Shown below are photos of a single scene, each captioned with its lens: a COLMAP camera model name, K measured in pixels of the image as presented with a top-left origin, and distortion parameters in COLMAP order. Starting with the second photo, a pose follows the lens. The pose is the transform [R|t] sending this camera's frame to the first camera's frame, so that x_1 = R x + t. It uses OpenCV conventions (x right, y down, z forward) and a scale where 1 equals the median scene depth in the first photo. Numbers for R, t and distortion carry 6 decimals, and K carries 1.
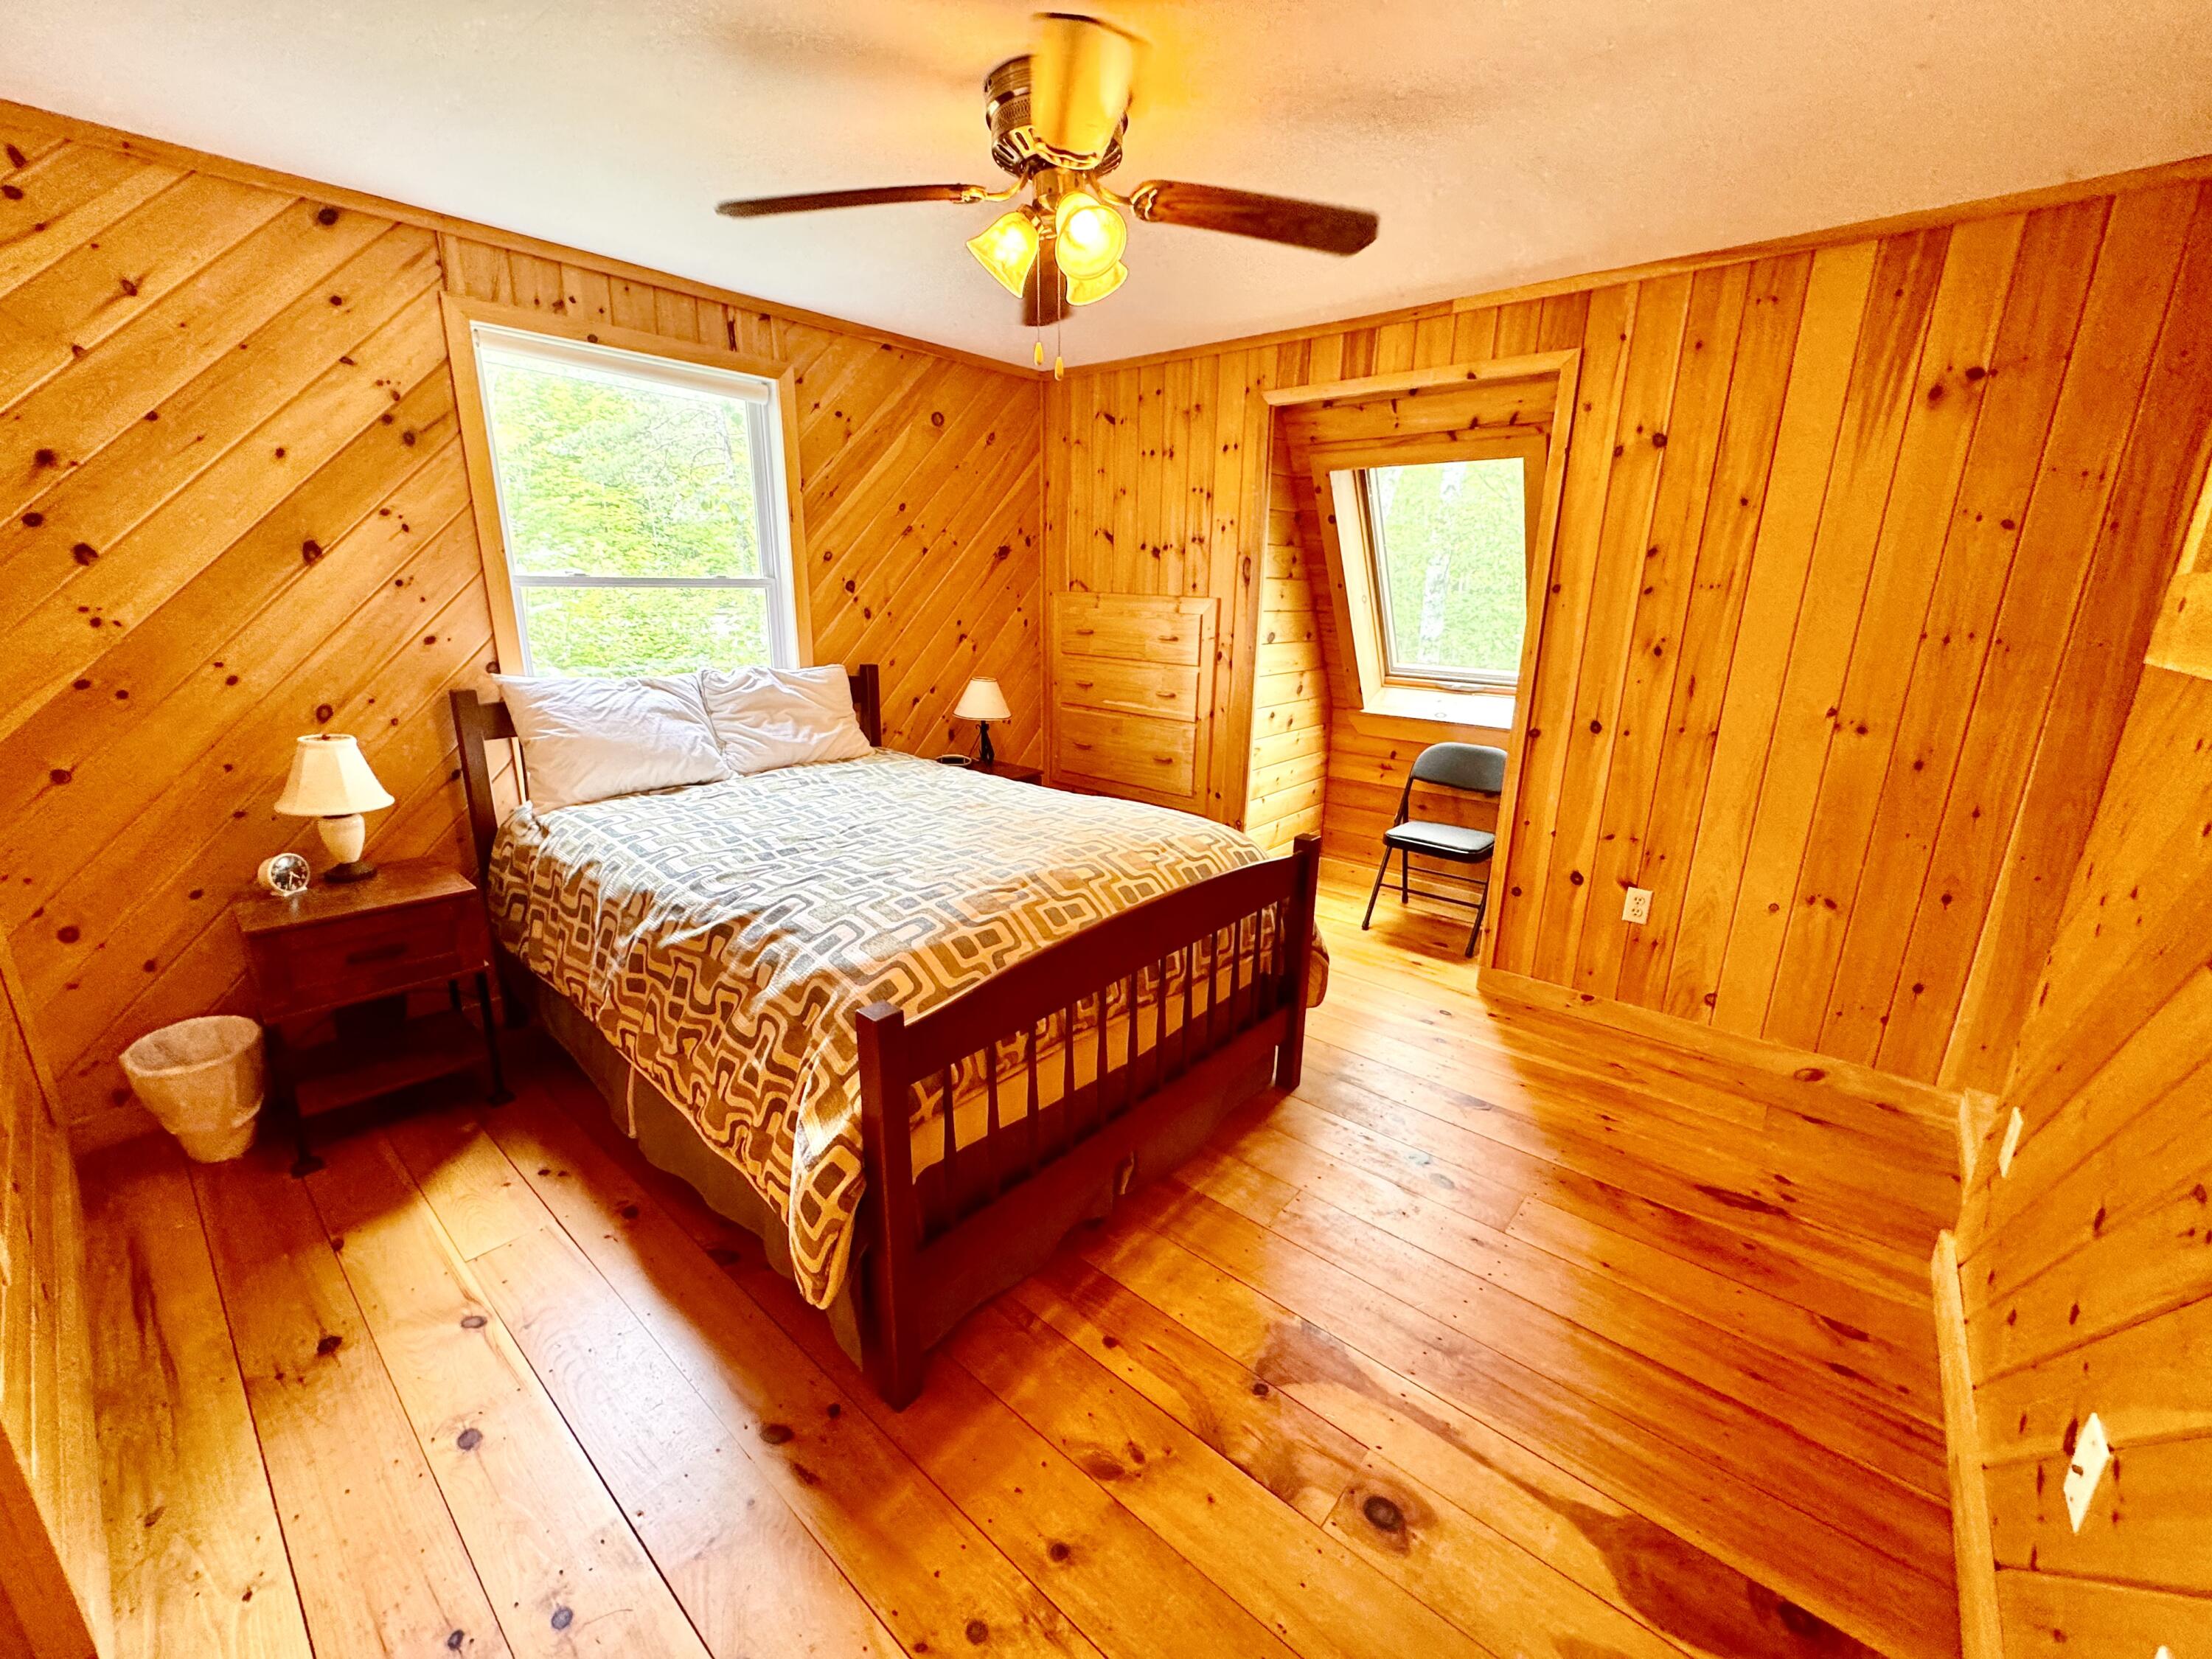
lens RADIAL K [[880.0, 0, 1107.1], [0, 880.0, 829.9], [0, 0, 1]] dist [-0.002700, -0.000040]
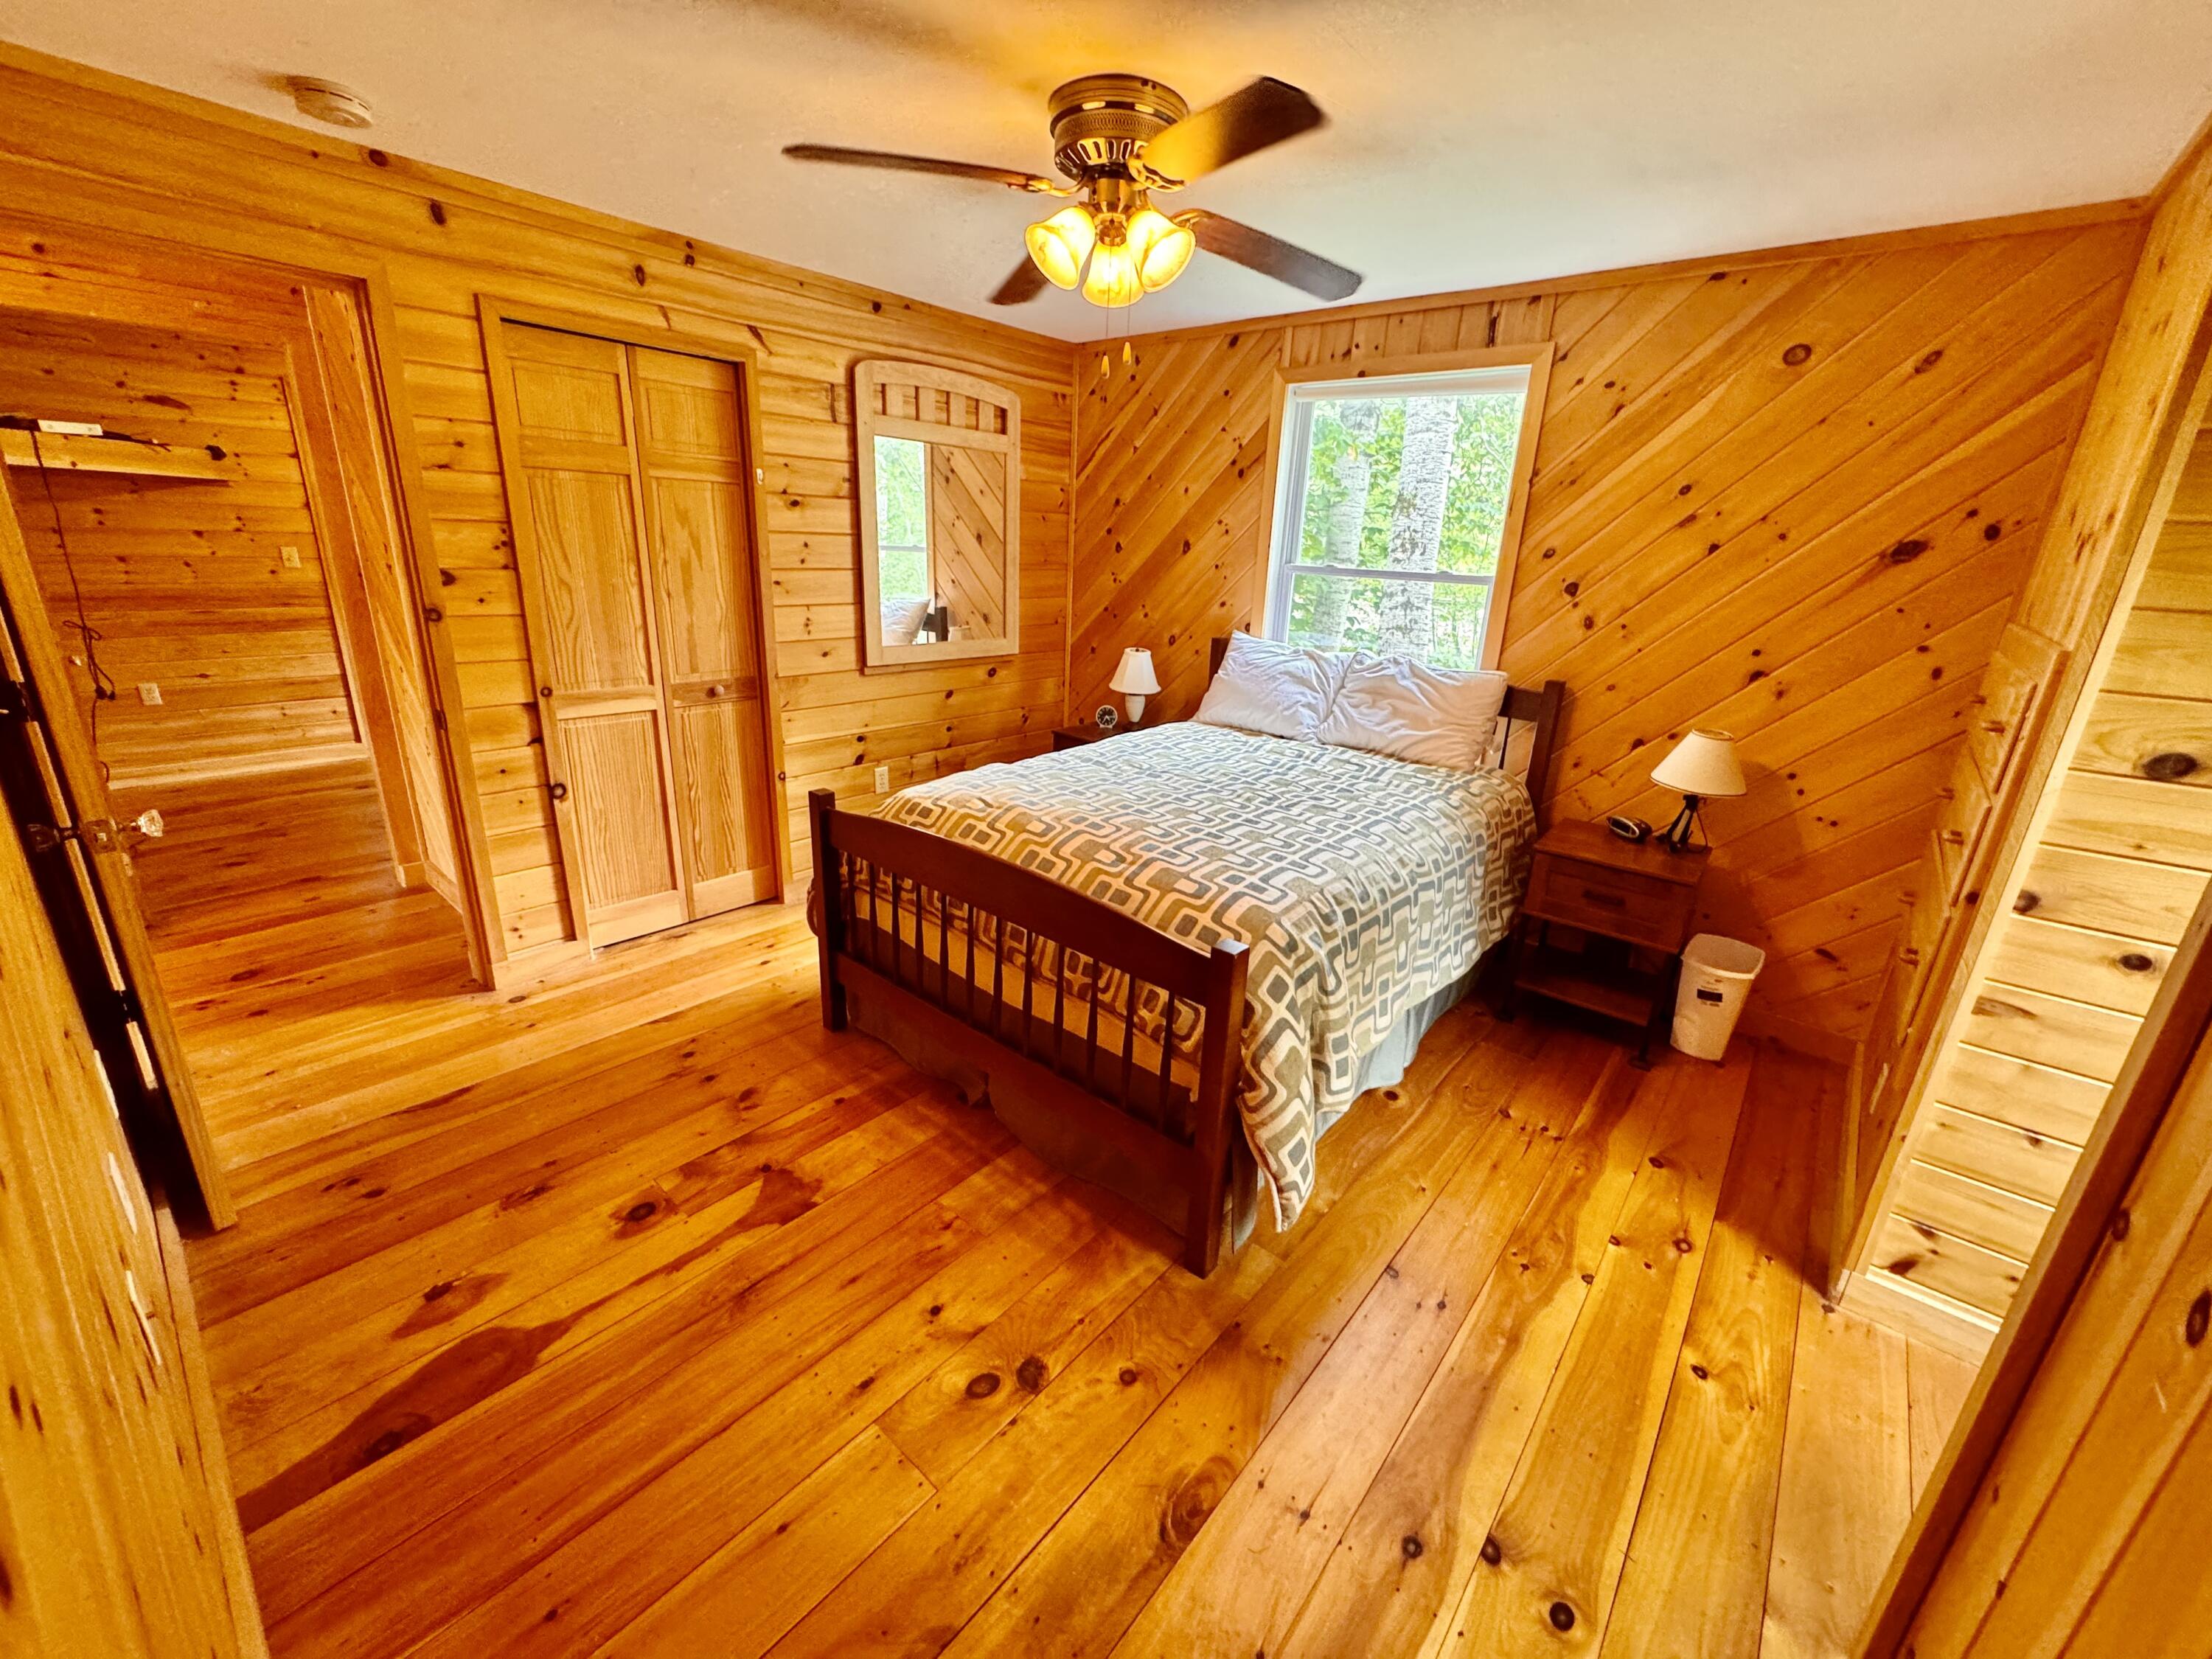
lens RADIAL K [[880.0, 0, 1102.0], [0, 880.0, 829.8], [0, 0, 1]] dist [-0.002700, -0.000040]
pose [[-0.005178, 0.300095, -0.953895, 0.702228], [-0.310052, 0.906416, 0.286841, -0.199492], [0.950705, 0.297243, 0.088352, 0.662484]]
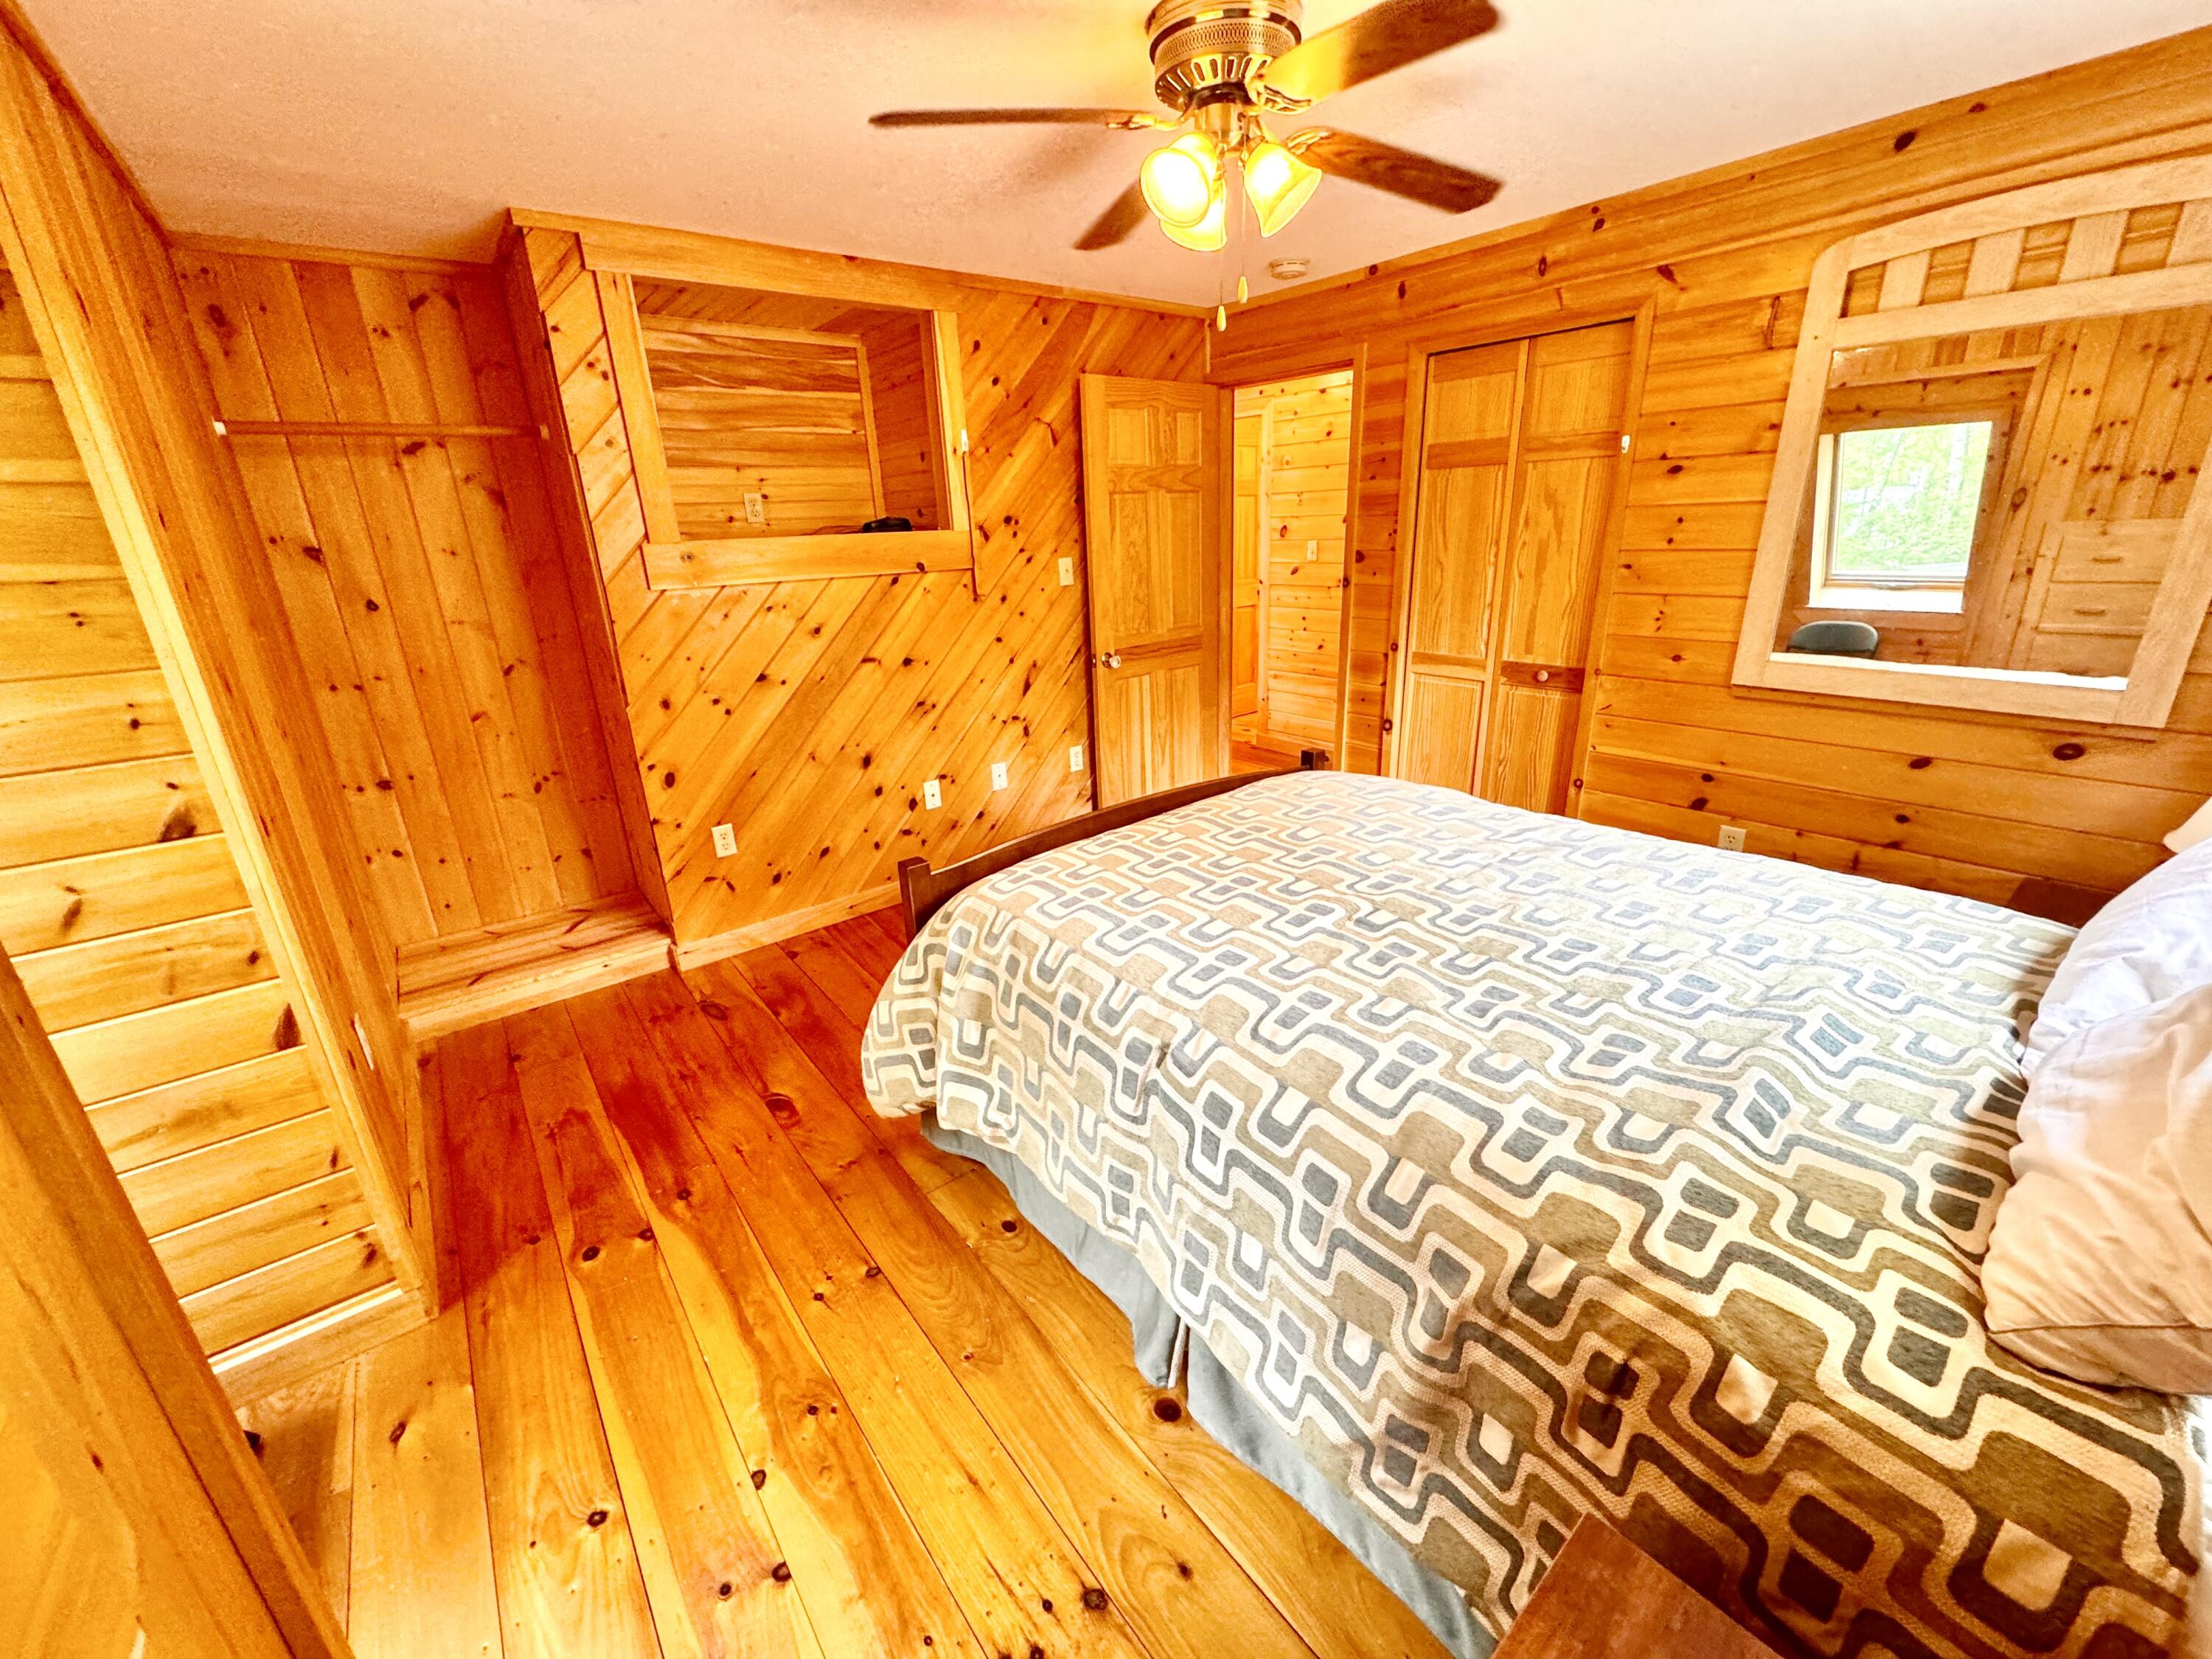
lens RADIAL K [[880.0, 0, 1104.3], [0, 880.0, 825.2], [0, 0, 1]] dist [-0.002700, -0.000040]
pose [[-0.981057, -0.044920, 0.188441, -0.118944], [0.071120, 0.821301, 0.566044, -0.396415], [-0.180194, 0.568723, -0.802549, 1.340951]]
